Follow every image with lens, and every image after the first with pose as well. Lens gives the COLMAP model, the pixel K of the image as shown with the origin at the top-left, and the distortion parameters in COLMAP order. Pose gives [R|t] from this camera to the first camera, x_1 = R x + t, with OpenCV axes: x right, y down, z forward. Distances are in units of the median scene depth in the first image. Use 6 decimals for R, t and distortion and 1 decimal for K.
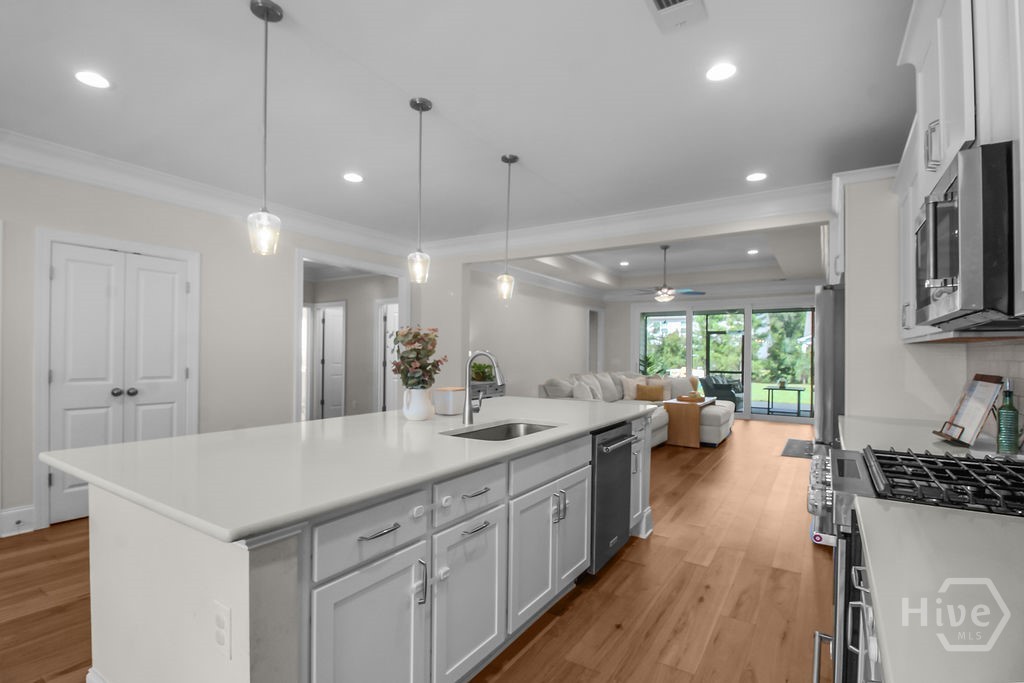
lens RADIAL K [[489.6, 0, 504.0], [0, 489.6, 351.6], [0, 0, 1]] dist [-0.002255, -0.012265]
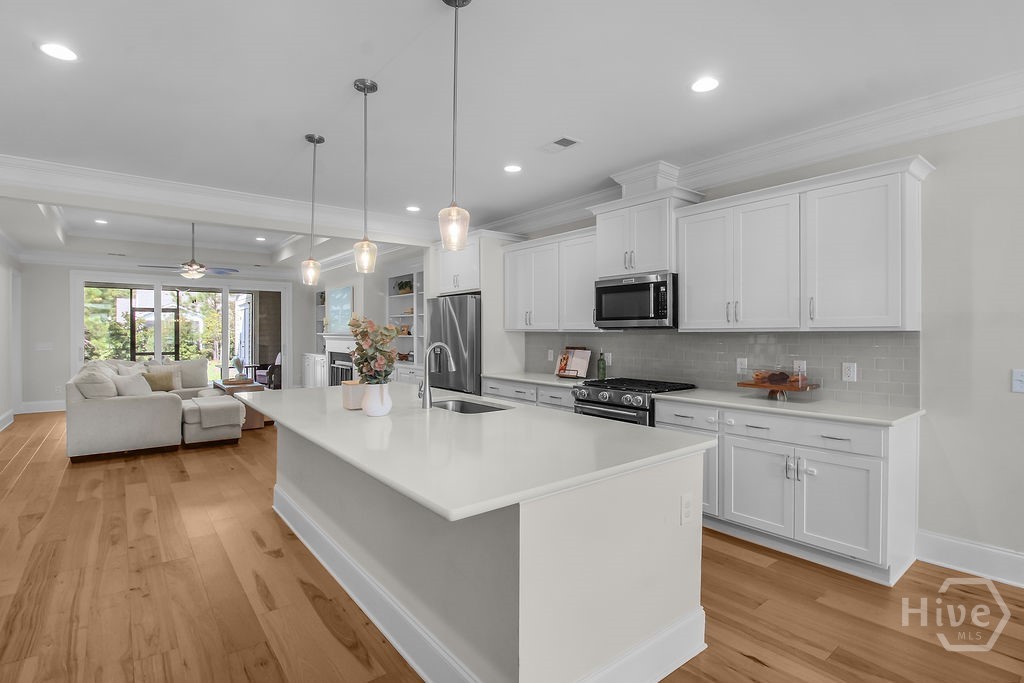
lens RADIAL K [[489.6, 0, 500.9], [0, 489.6, 337.6], [0, 0, 1]] dist [-0.002255, -0.012265]
pose [[0.327357, -0.016987, 0.944748, -0.704081], [-0.002415, 0.999820, 0.018814, -0.021312], [-0.944898, -0.008441, 0.327257, 0.307202]]
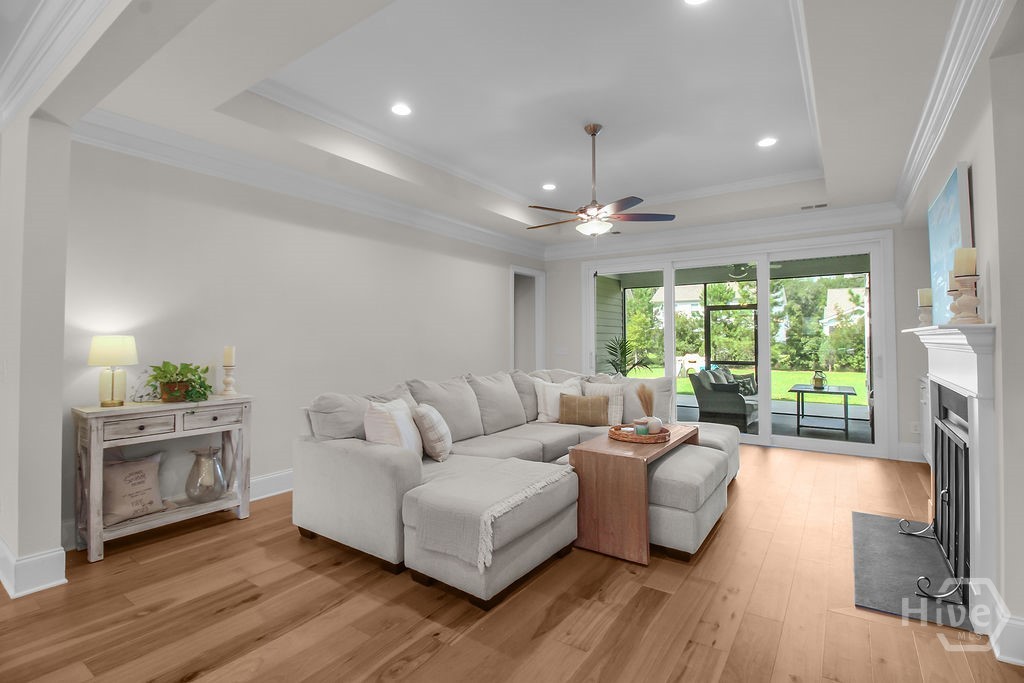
lens RADIAL K [[489.6, 0, 507.5], [0, 489.6, 328.9], [0, 0, 1]] dist [-0.002255, -0.012265]
pose [[0.999701, -0.013263, -0.020521, 0.489137], [0.012844, 0.999709, -0.020418, 0.009318], [0.020786, 0.020148, 0.999581, 0.974469]]
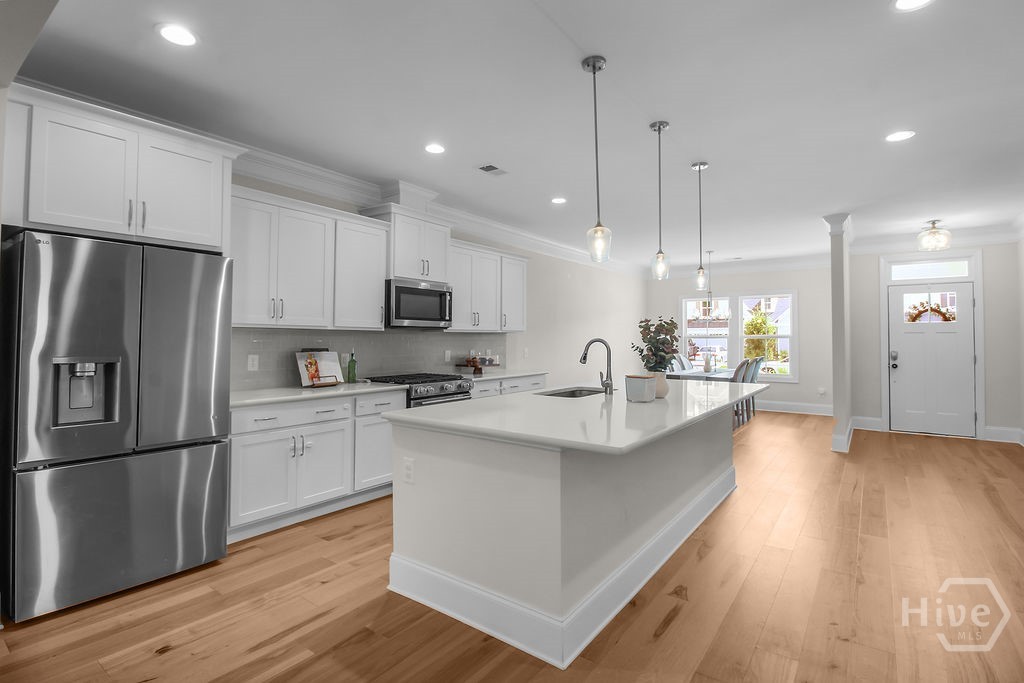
lens RADIAL K [[489.6, 0, 508.7], [0, 489.6, 333.9], [0, 0, 1]] dist [-0.002255, -0.012265]
pose [[-0.998746, -0.014212, 0.047996, 0.085393], [-0.014696, 0.999844, -0.009759, -0.000441], [-0.047850, -0.010452, -0.998800, 1.528496]]
